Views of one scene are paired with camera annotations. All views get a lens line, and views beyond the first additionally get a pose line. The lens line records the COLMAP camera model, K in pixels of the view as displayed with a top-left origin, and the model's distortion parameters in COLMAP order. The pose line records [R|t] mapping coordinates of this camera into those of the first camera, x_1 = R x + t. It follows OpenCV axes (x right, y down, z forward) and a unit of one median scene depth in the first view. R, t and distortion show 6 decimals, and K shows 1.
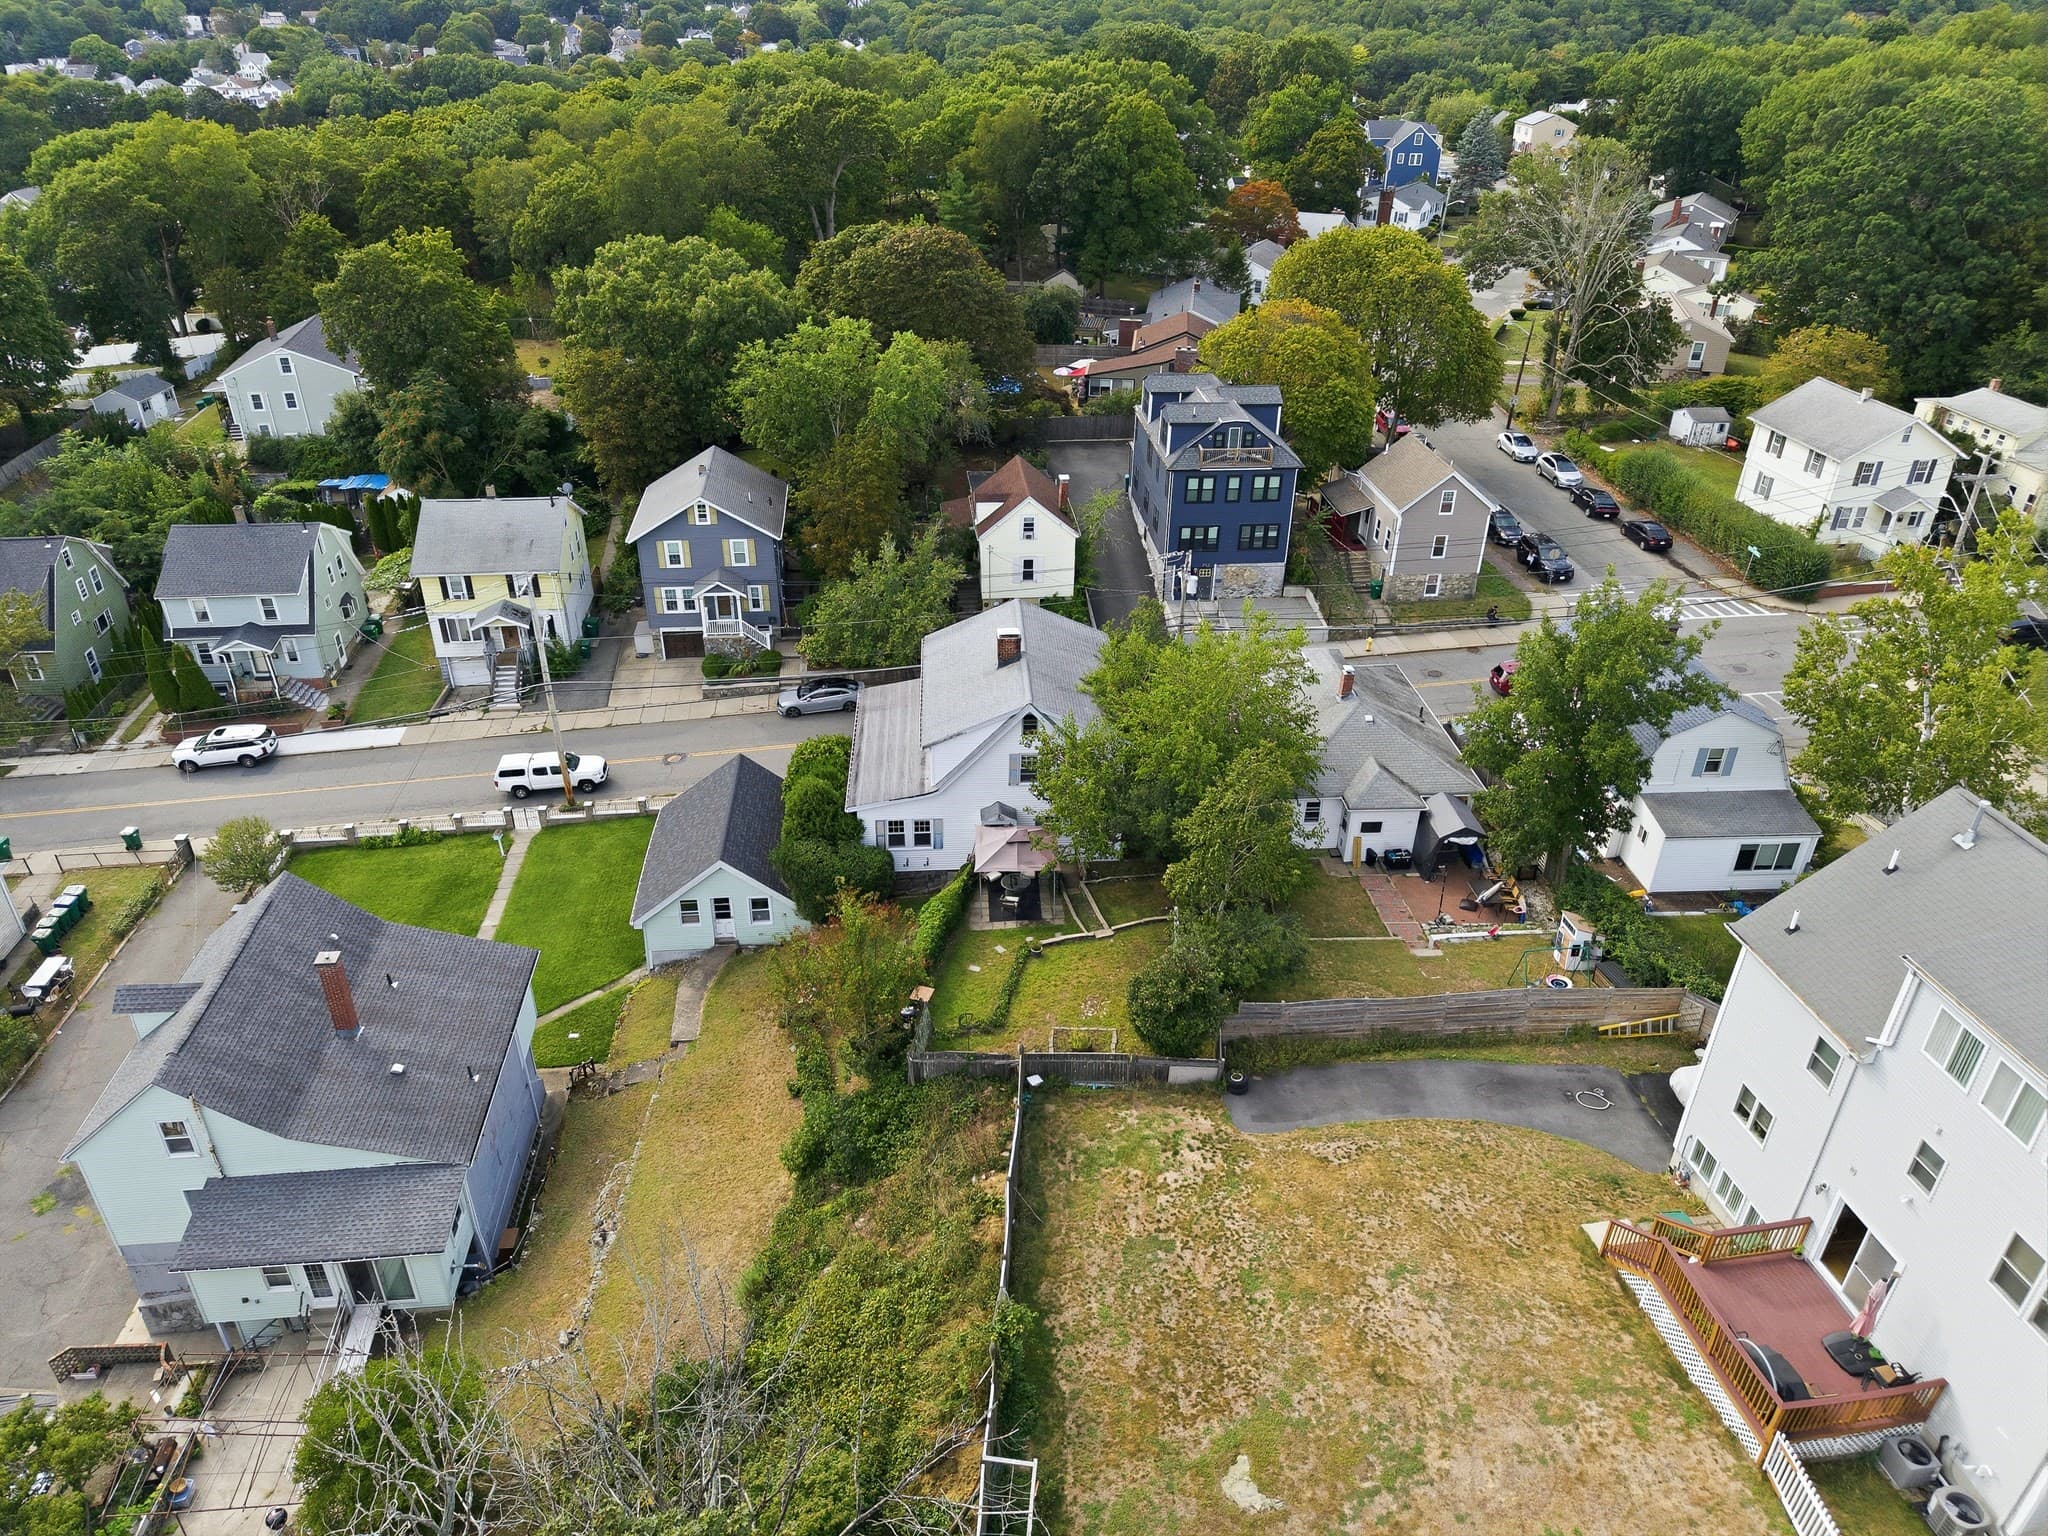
lens RADIAL K [[1371.7, 0, 1025.8], [0, 1371.7, 764.4], [0, 0, 1]] dist [0.024536, -0.023672]
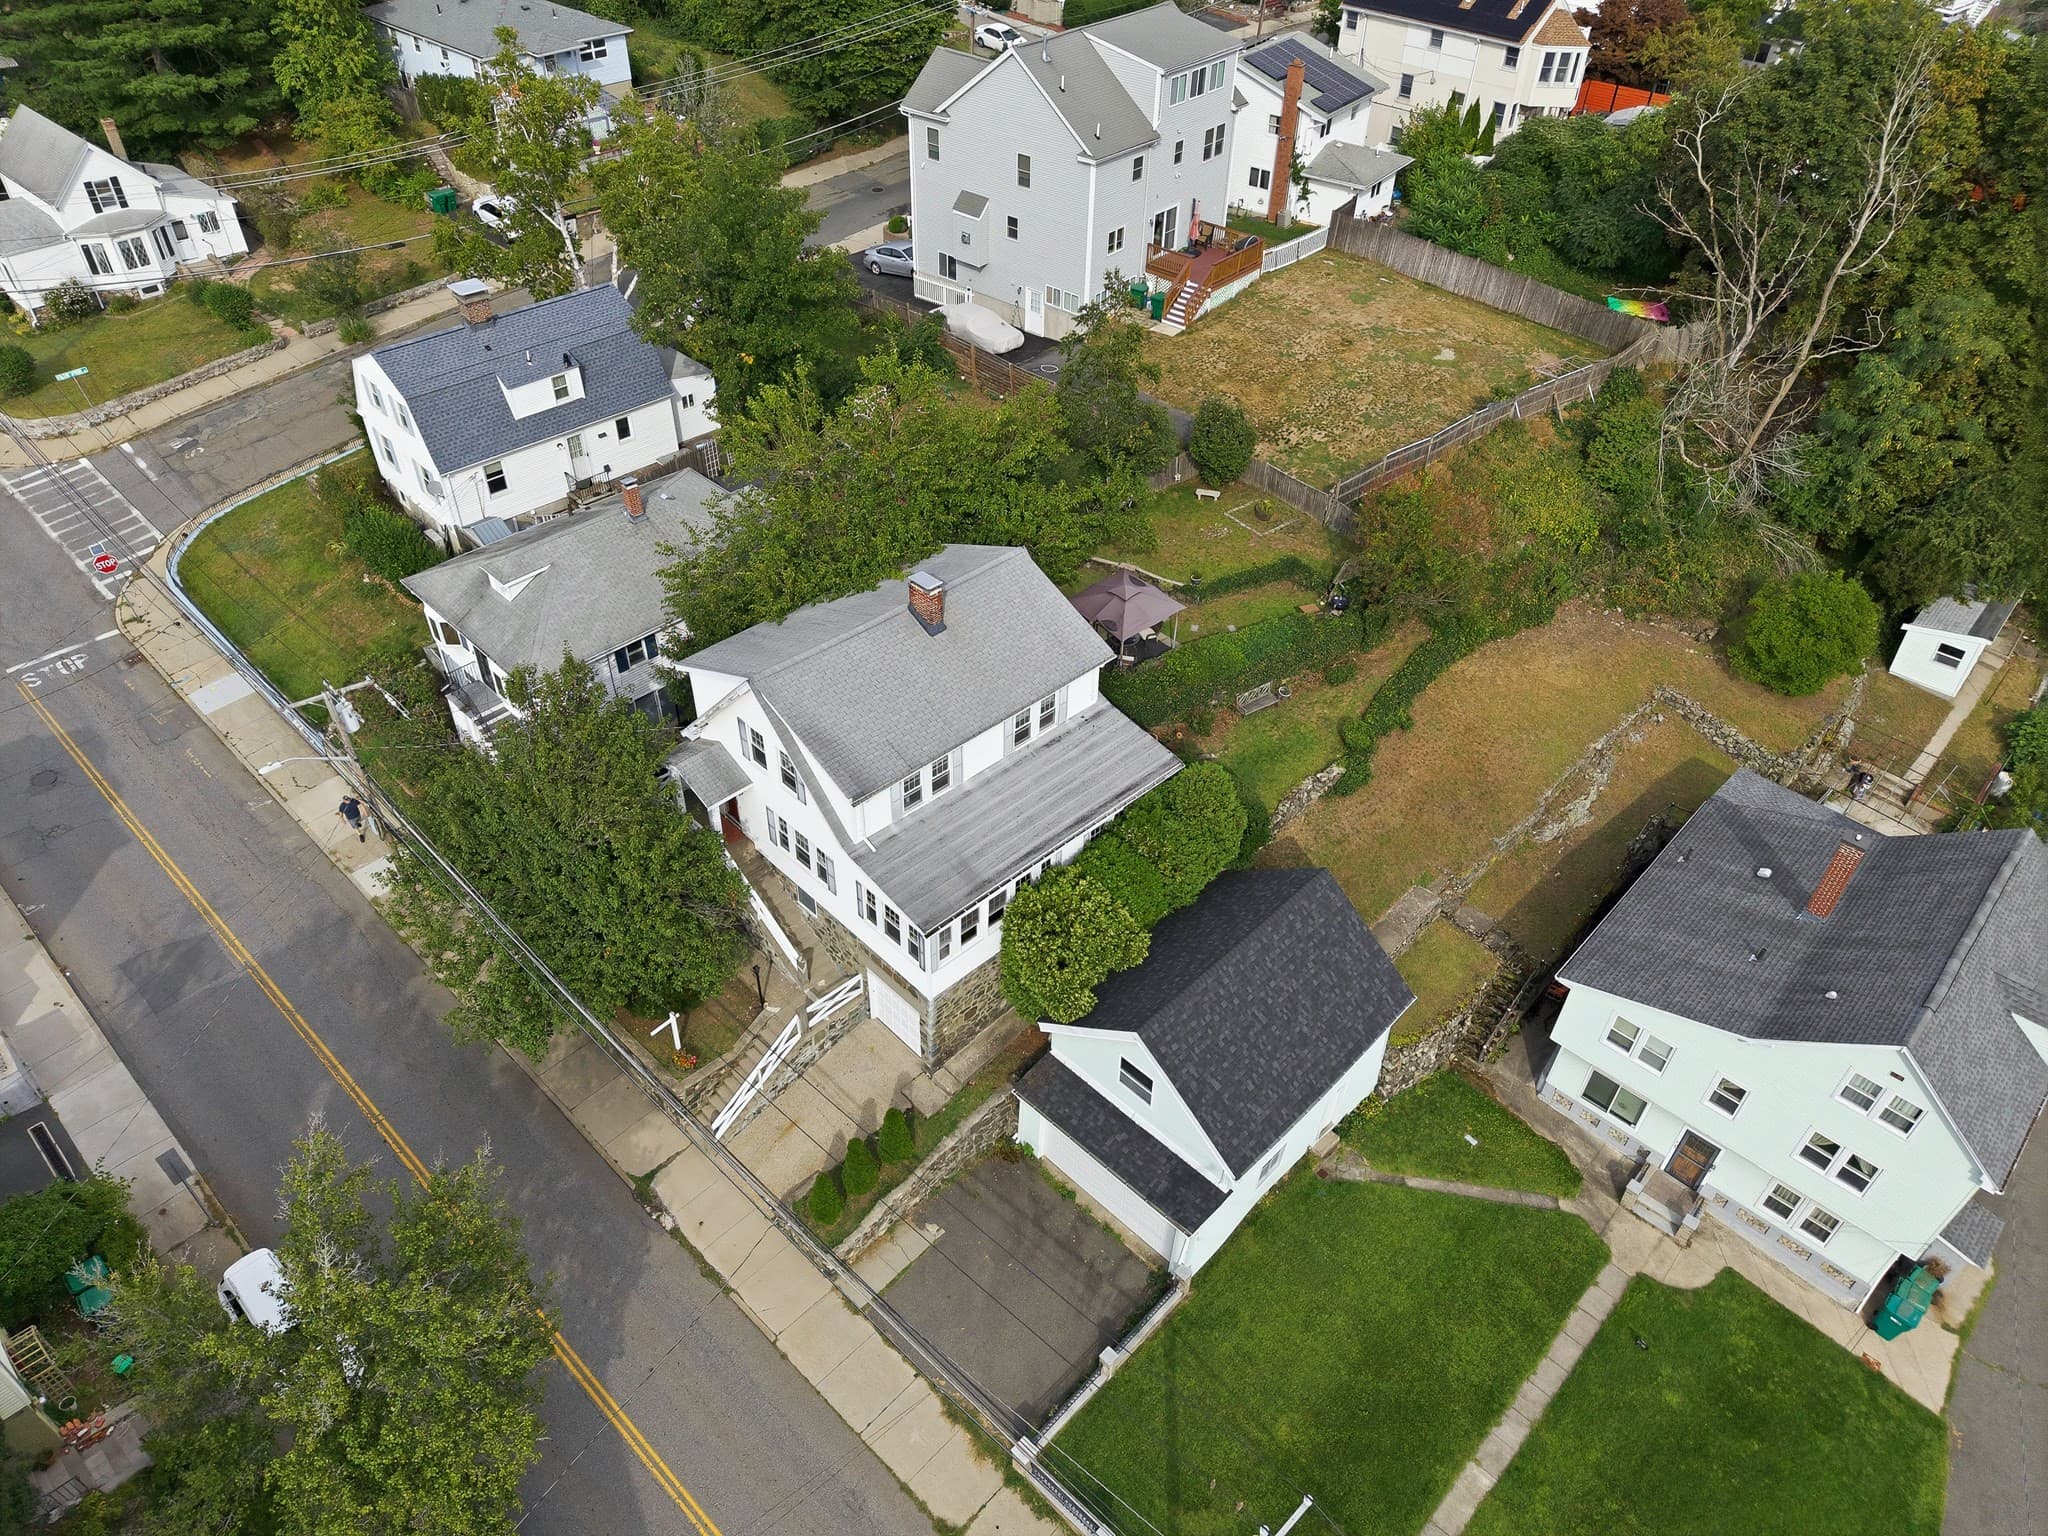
lens RADIAL K [[1371.7, 0, 1025.2], [0, 1371.7, 766.3], [0, 0, 1]] dist [0.024536, -0.023672]
pose [[-0.647871, -0.517946, 0.558566, -0.515707], [0.363980, 0.433656, 0.824294, -0.653423], [-0.669165, 0.737343, -0.092431, 1.148643]]
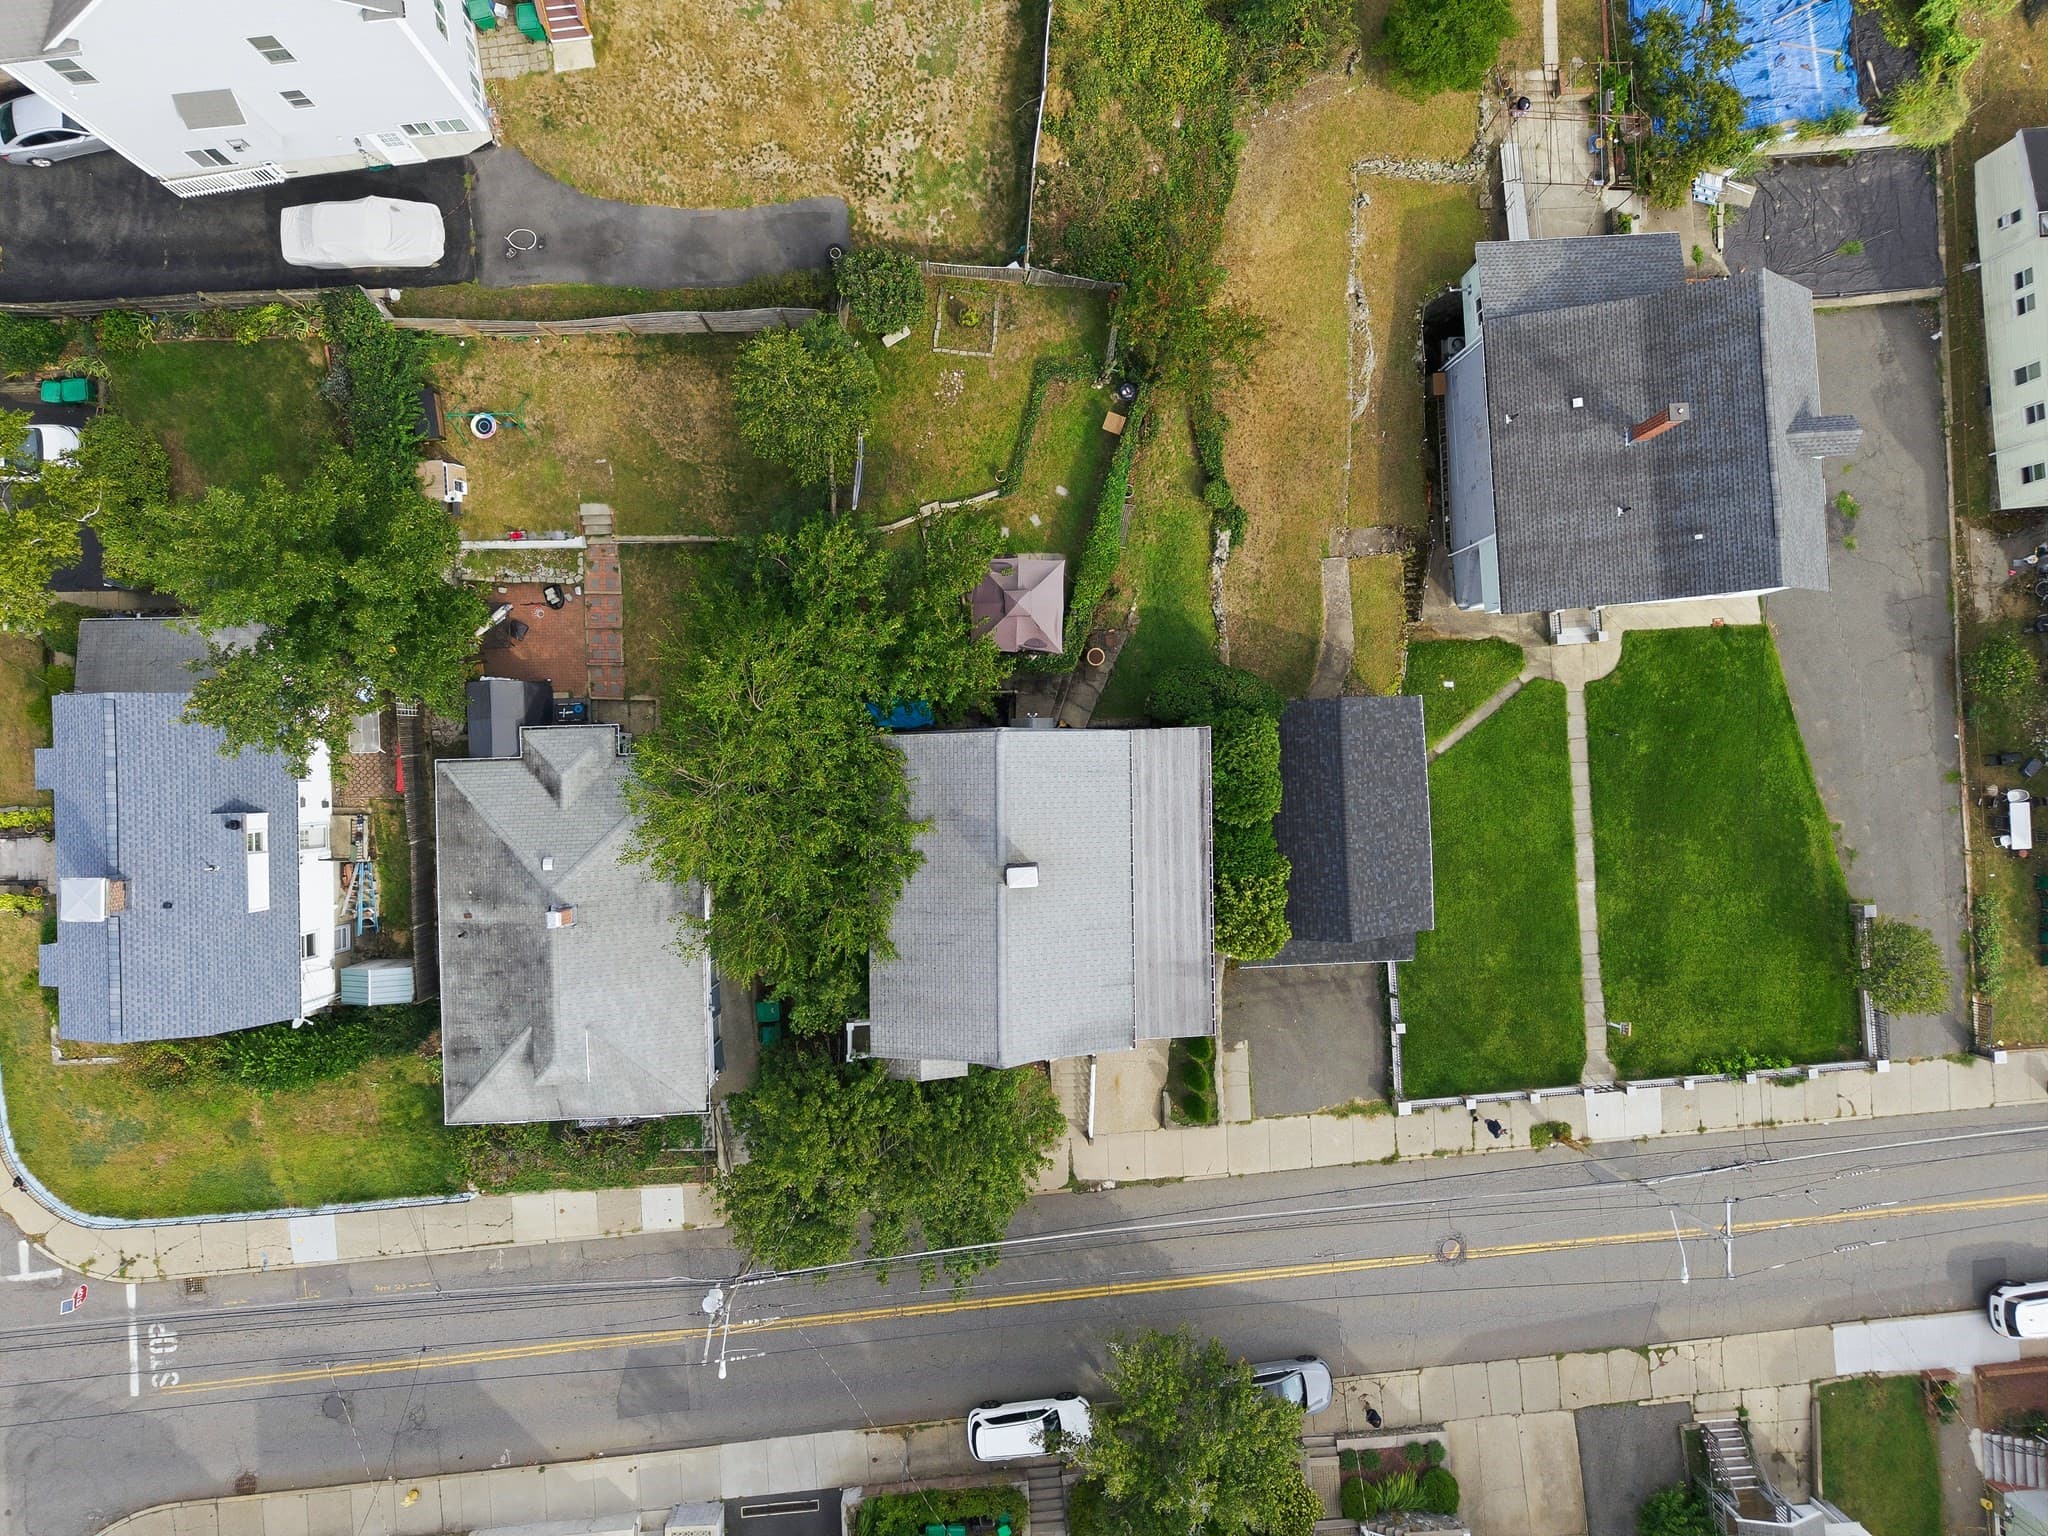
lens RADIAL K [[1371.7, 0, 1028.0], [0, 1371.7, 760.1], [0, 0, 1]] dist [0.024536, -0.023672]
pose [[-0.998122, -0.045102, -0.041444, 0.018211], [-0.013039, -0.504651, 0.863225, -0.733736], [-0.059848, 0.862144, 0.503116, 0.597329]]
